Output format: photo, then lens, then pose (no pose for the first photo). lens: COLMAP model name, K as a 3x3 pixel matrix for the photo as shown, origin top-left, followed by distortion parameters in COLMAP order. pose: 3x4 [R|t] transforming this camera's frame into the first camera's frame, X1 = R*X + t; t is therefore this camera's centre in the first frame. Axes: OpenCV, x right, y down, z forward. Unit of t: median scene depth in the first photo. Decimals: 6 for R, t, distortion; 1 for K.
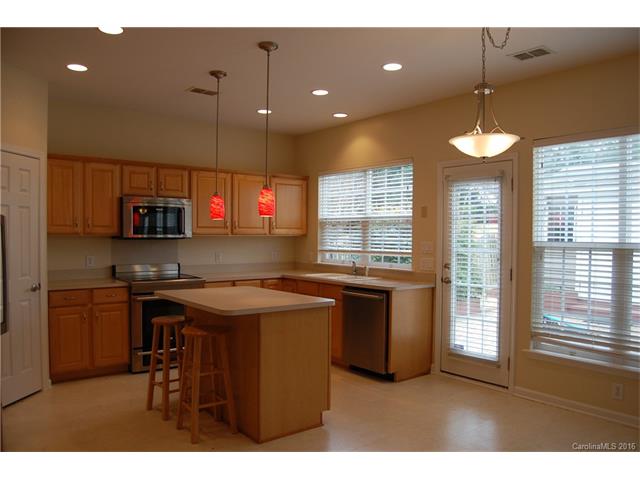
lens RADIAL K [[500.4, 0, 322.1], [0, 500.4, 242.5], [0, 0, 1]] dist [-0.092139, 0.031443]
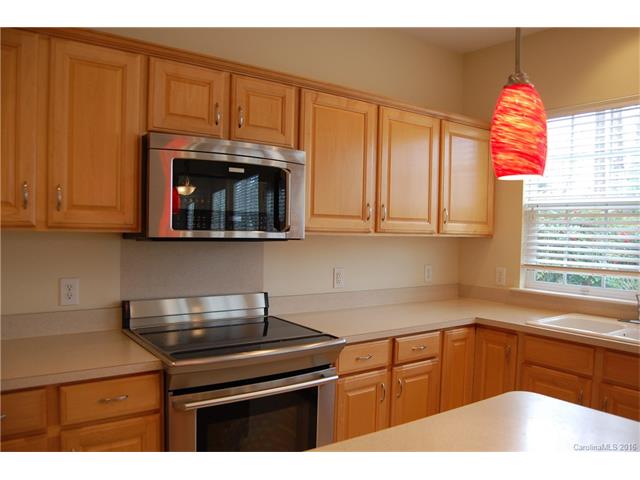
lens RADIAL K [[500.4, 0, 323.6], [0, 500.4, 246.0], [0, 0, 1]] dist [-0.092139, 0.031443]
pose [[0.999030, 0.017517, -0.040413, -0.242936], [-0.016953, 0.999755, 0.014262, -0.010864], [0.040652, -0.013563, 0.999081, 0.600431]]
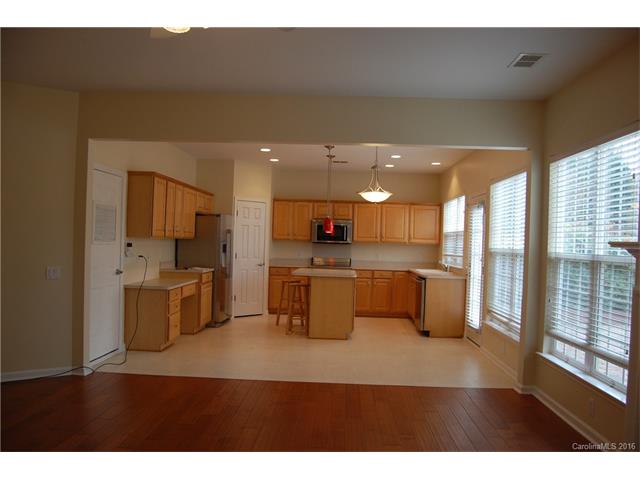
lens RADIAL K [[500.4, 0, 323.2], [0, 500.4, 242.9], [0, 0, 1]] dist [-0.092139, 0.031443]
pose [[0.755422, 0.018318, -0.654983, 0.835060], [-0.036241, 0.999247, -0.013853, 0.017243], [0.654236, 0.034202, 0.755517, -0.374071]]
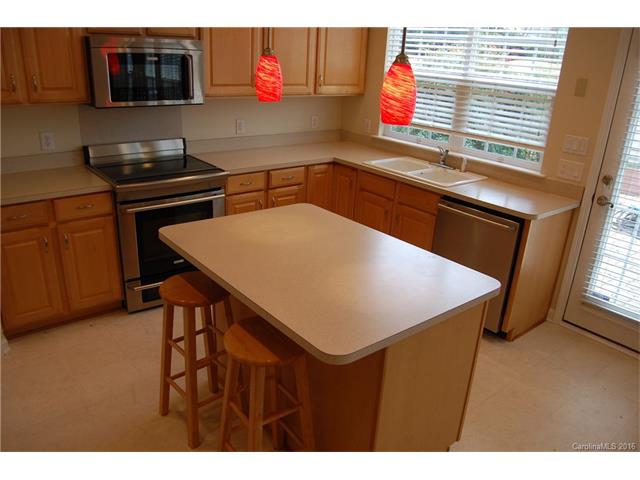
lens RADIAL K [[500.4, 0, 323.9], [0, 500.4, 245.9], [0, 0, 1]] dist [-0.092139, 0.031443]
pose [[0.998680, 0.036264, 0.036376, -0.133367], [-0.046722, 0.935566, 0.350048, -0.073283], [-0.021338, -0.351286, 0.936025, 0.358600]]
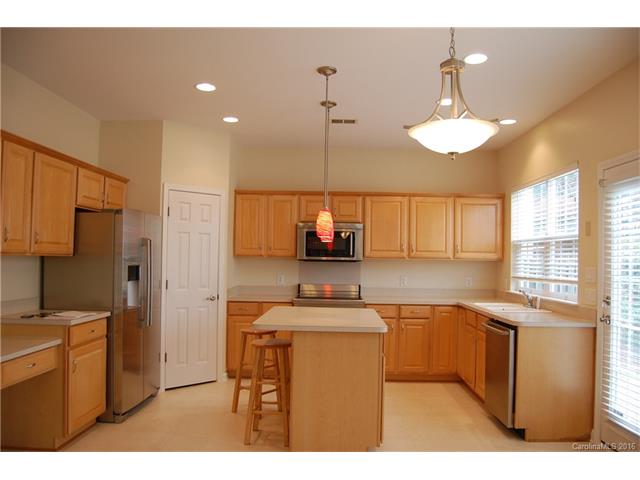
lens RADIAL K [[500.4, 0, 323.7], [0, 500.4, 242.6], [0, 0, 1]] dist [-0.092139, 0.031443]
pose [[0.767390, -0.013460, -0.641040, 0.371478], [-0.022882, 0.998568, -0.048360, 0.005543], [0.640772, 0.051780, 0.765983, 0.155704]]
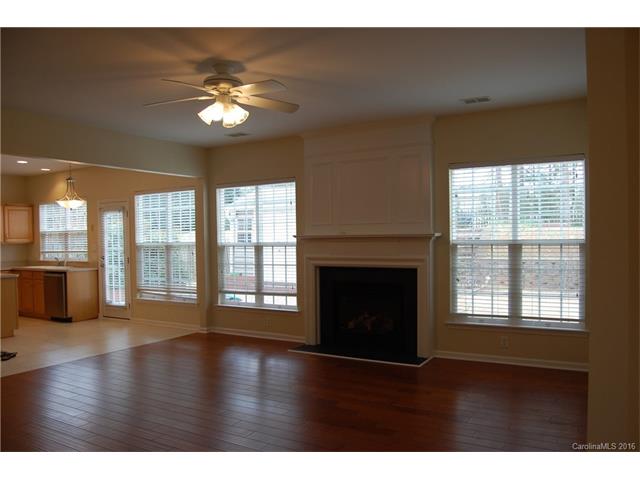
lens RADIAL K [[500.4, 0, 319.4], [0, 500.4, 243.0], [0, 0, 1]] dist [-0.092139, 0.031443]
pose [[0.934603, -0.028628, 0.354538, 0.334839], [0.030454, 0.999536, 0.000430, 0.016171], [-0.354386, 0.010395, 0.935041, -0.908043]]
